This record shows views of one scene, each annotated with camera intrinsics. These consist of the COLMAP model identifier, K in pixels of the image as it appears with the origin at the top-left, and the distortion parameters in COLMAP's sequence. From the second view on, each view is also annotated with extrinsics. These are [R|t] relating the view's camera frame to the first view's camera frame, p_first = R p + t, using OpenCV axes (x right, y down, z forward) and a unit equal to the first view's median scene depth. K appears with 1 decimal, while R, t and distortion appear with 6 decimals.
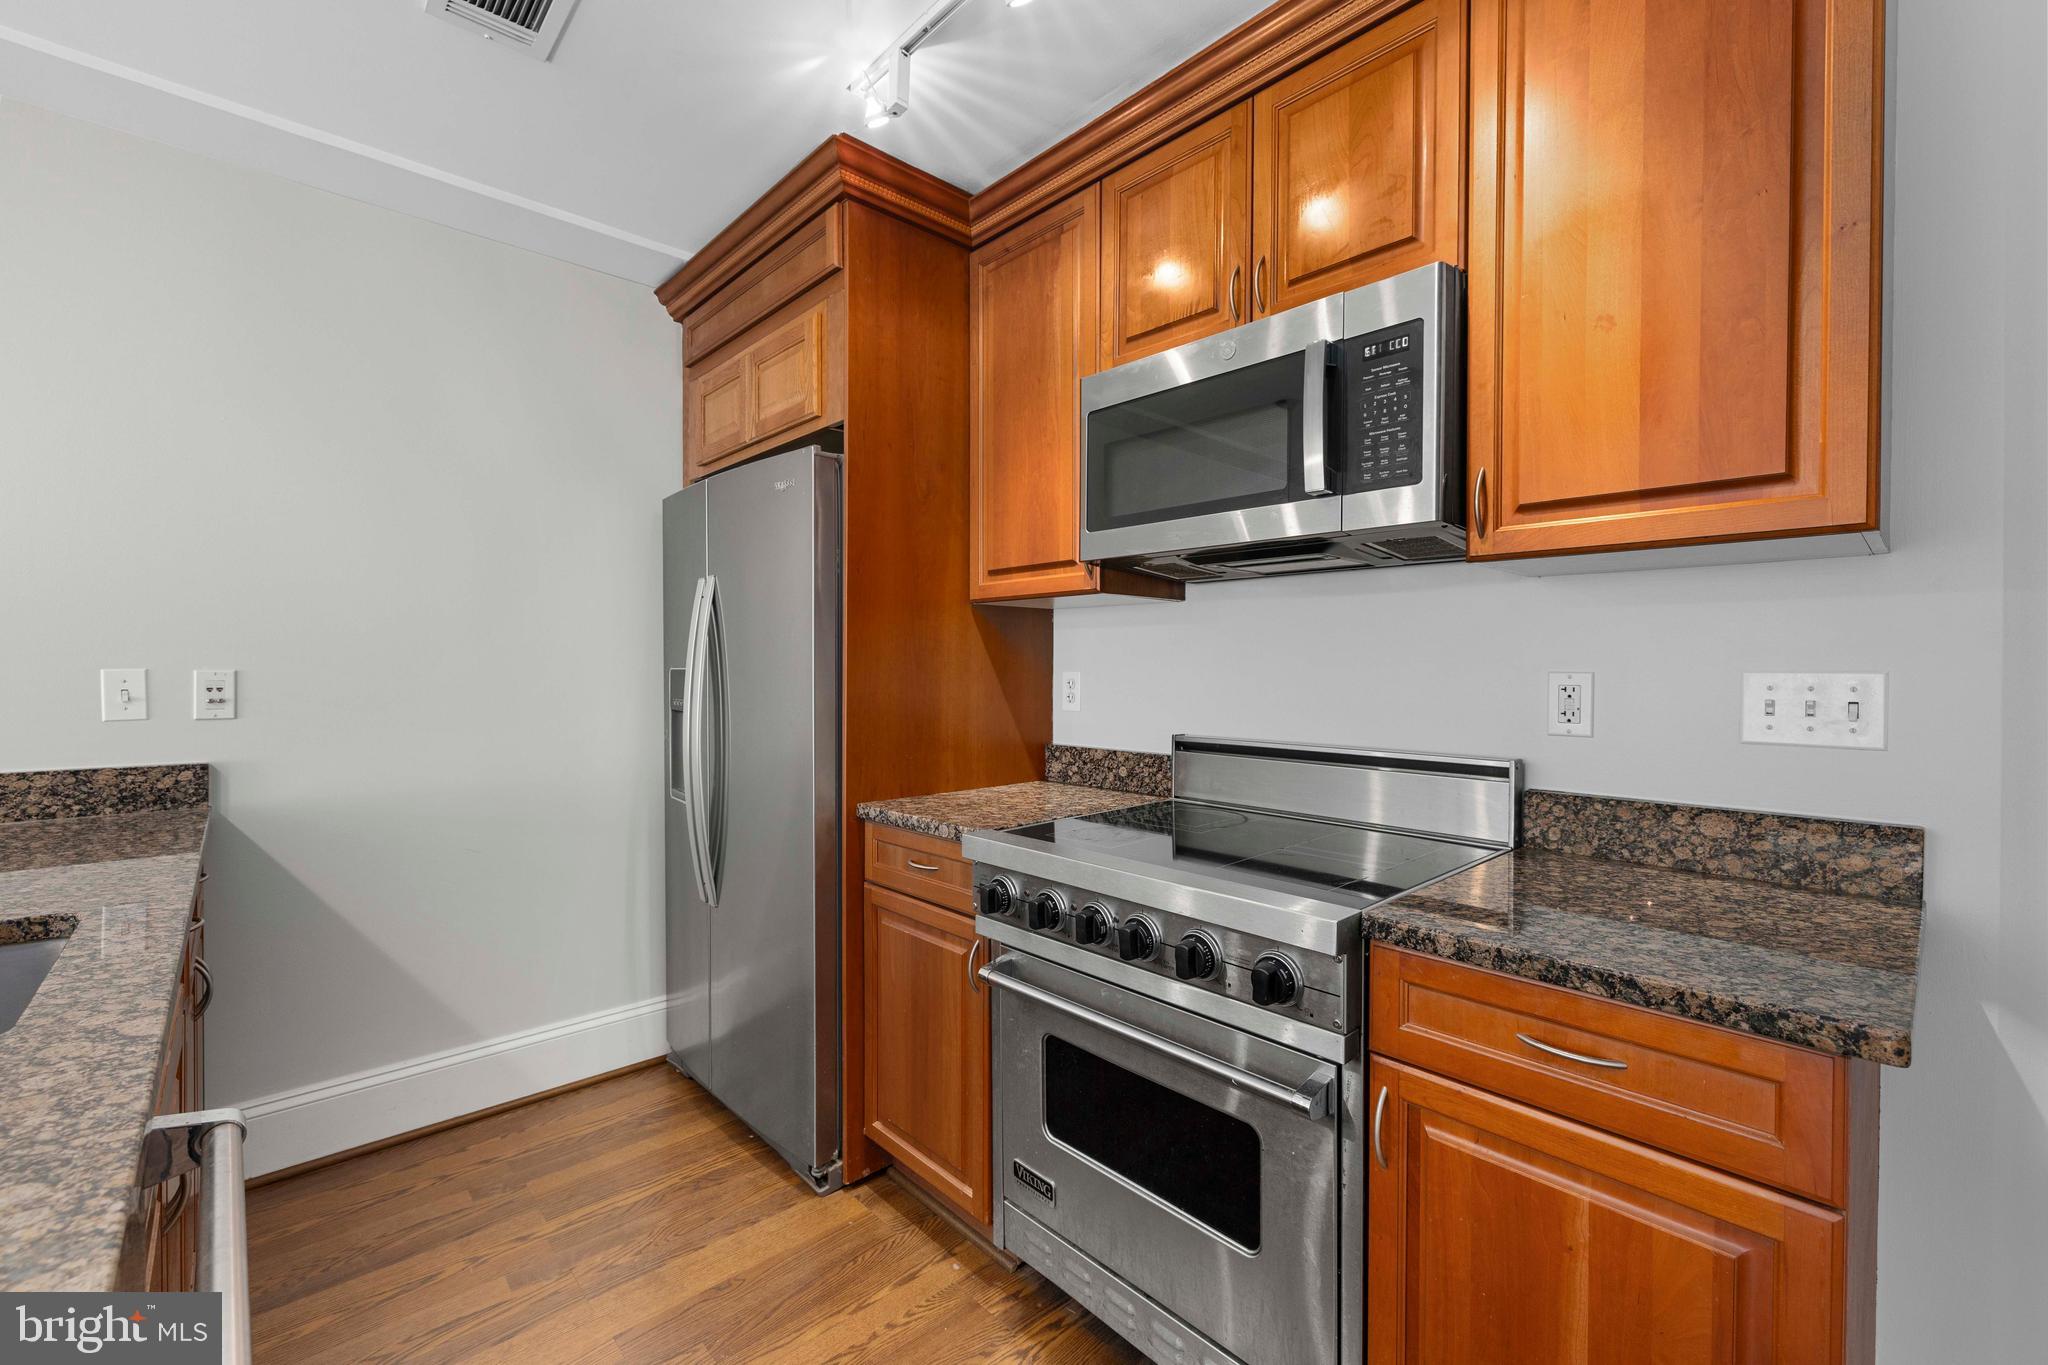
lens RADIAL K [[850.4, 0, 1014.7], [0, 850.4, 676.7], [0, 0, 1]] dist [-0.003434, 0.001539]
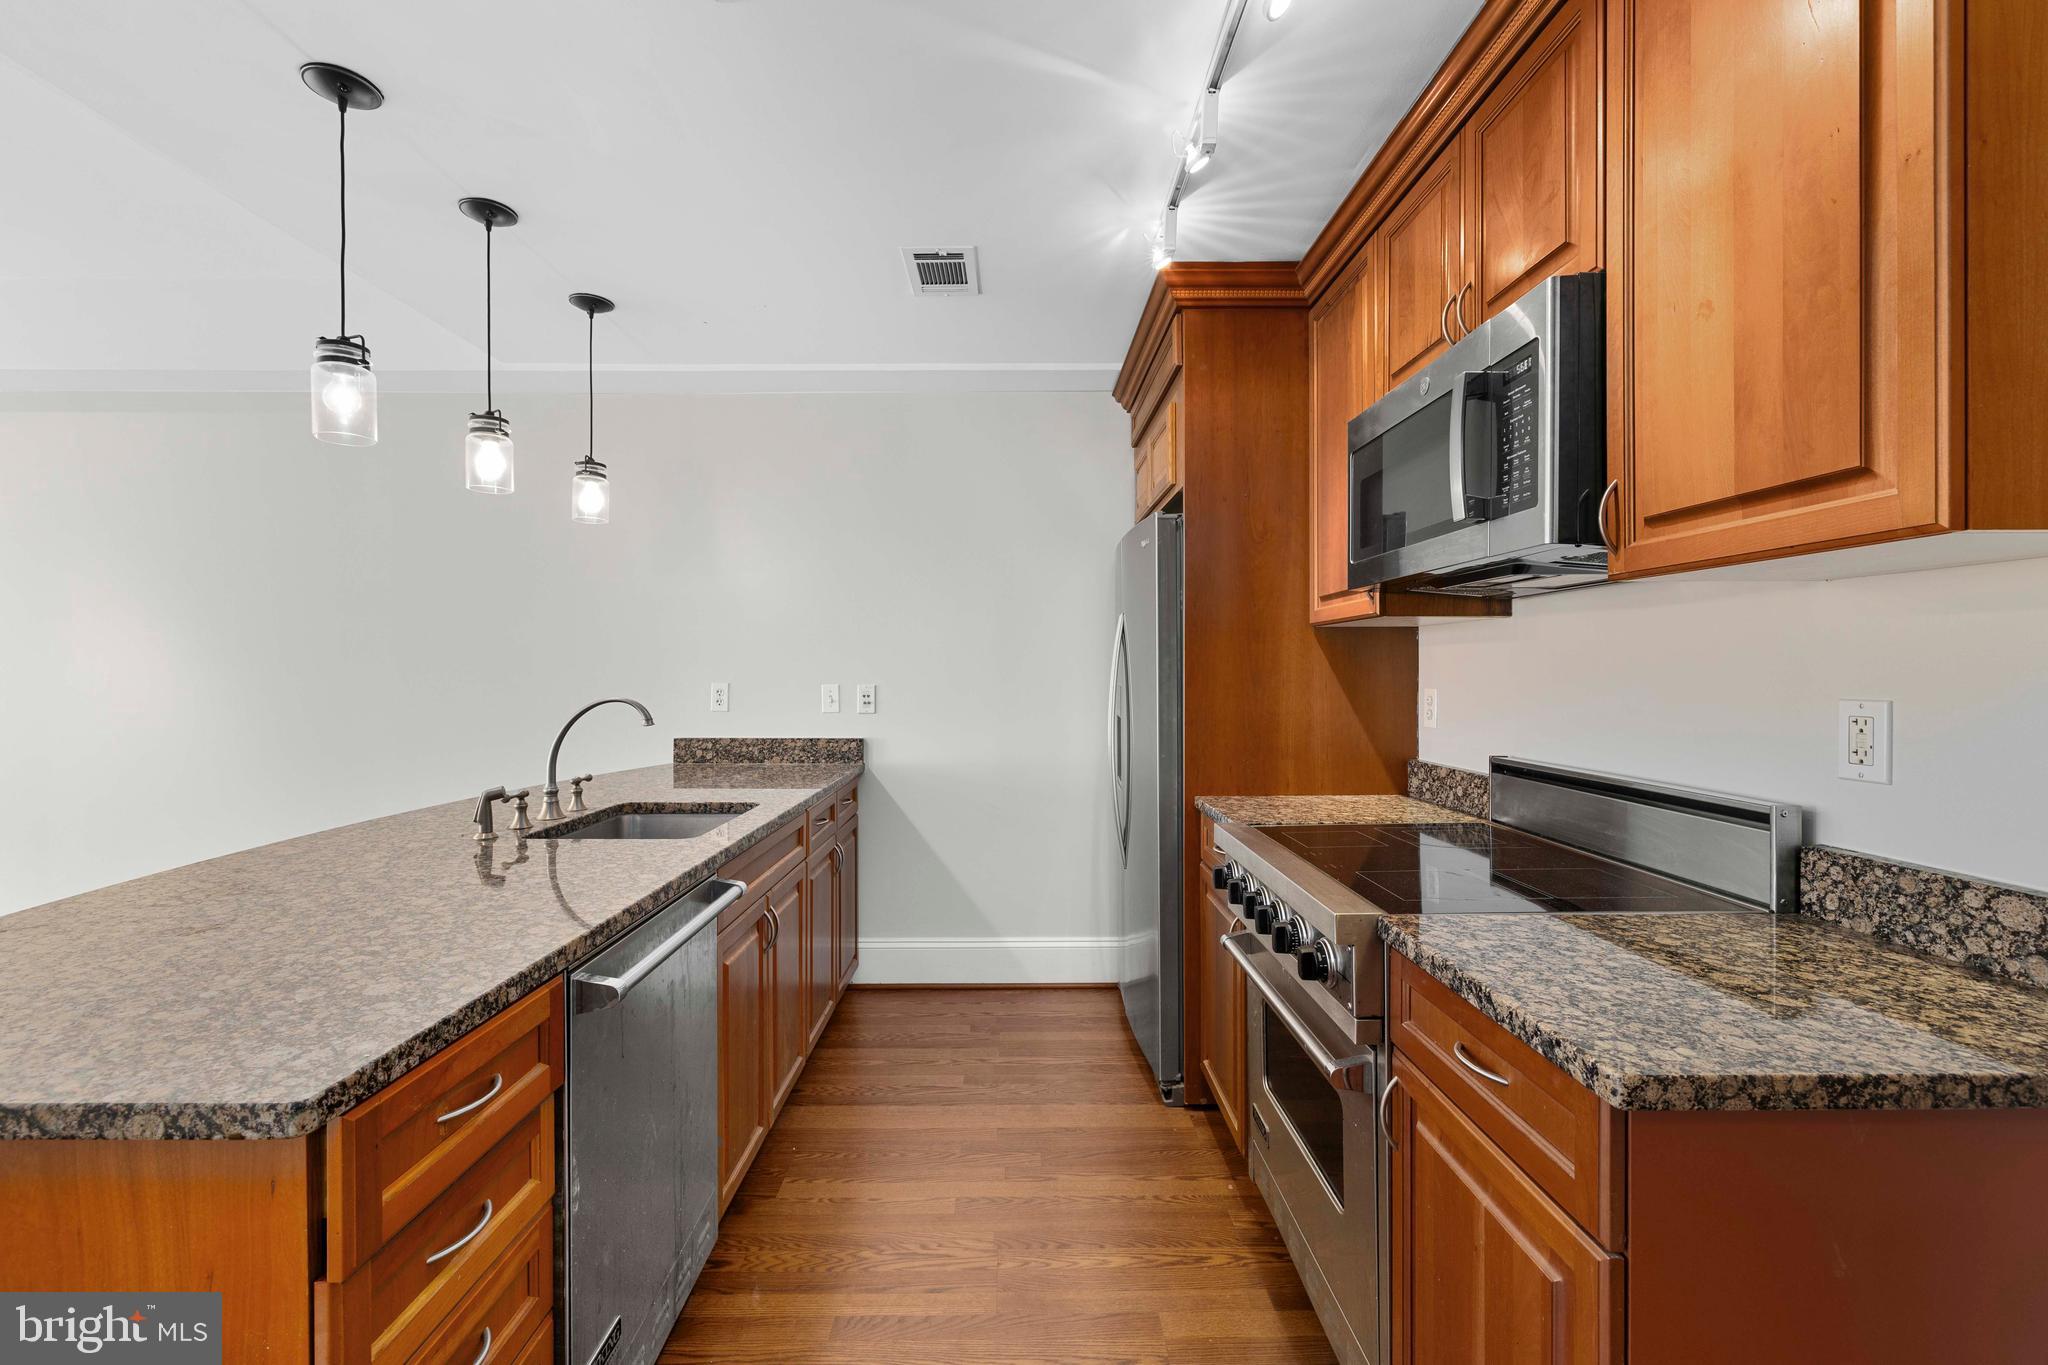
lens RADIAL K [[850.4, 0, 1015.9], [0, 850.4, 677.6], [0, 0, 1]] dist [-0.003434, 0.001539]
pose [[0.740965, -0.001391, -0.671543, 0.523560], [-0.002517, 0.999985, -0.004849, -0.017885], [0.671539, 0.005284, 0.740950, -0.097269]]
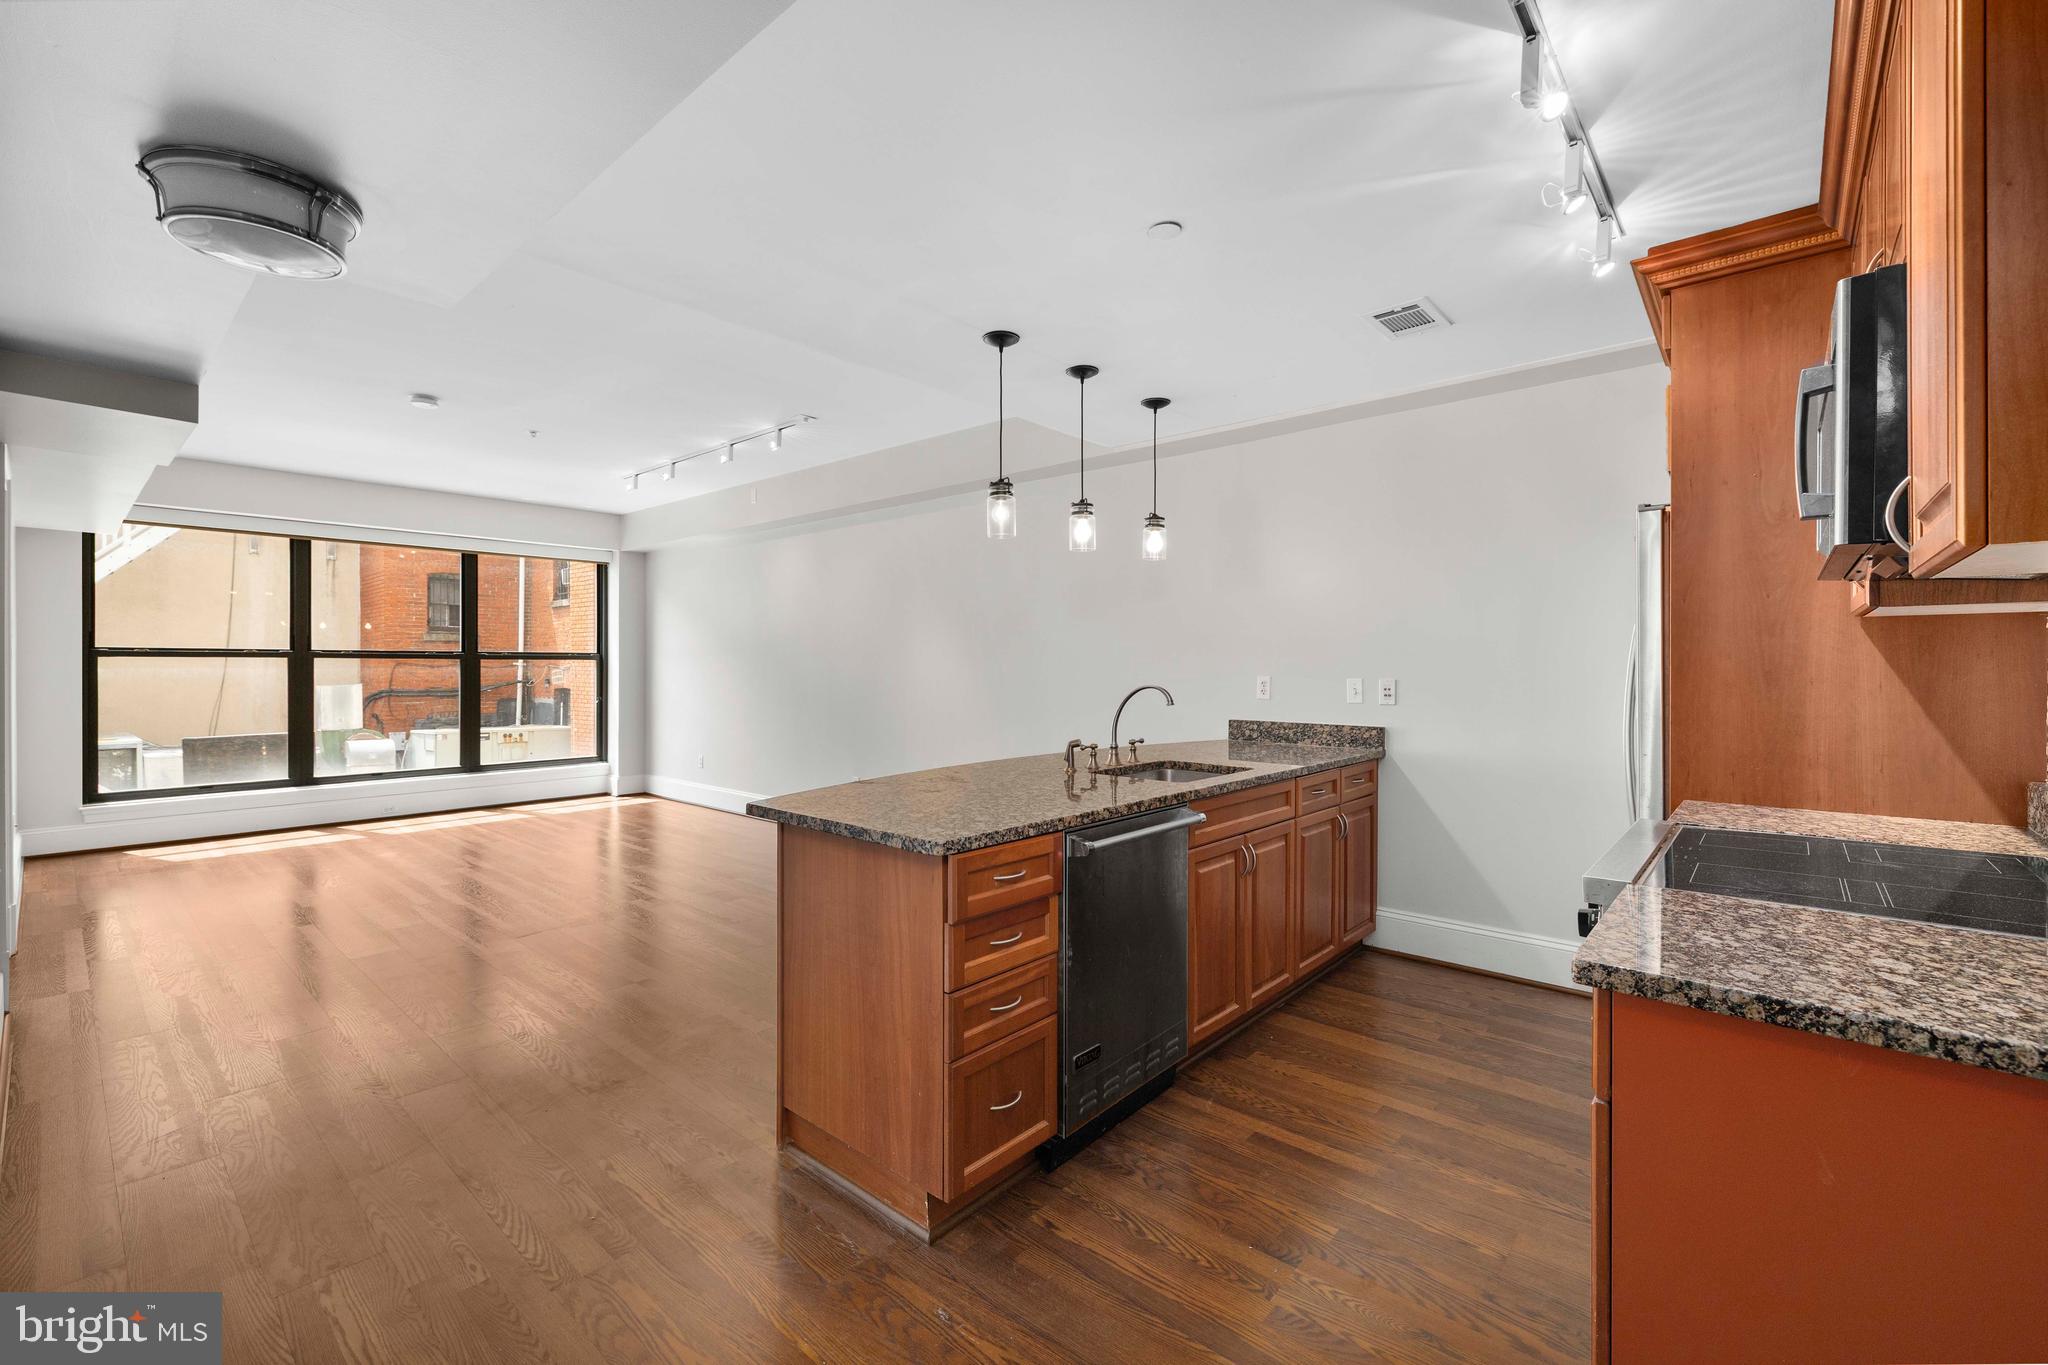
lens RADIAL K [[850.4, 0, 1018.3], [0, 850.4, 671.8], [0, 0, 1]] dist [-0.003434, 0.001539]
pose [[0.099426, 0.002314, -0.995042, 1.031592], [-0.010935, 0.999939, 0.001233, -0.020562], [0.994985, 0.010759, 0.099445, -0.029132]]
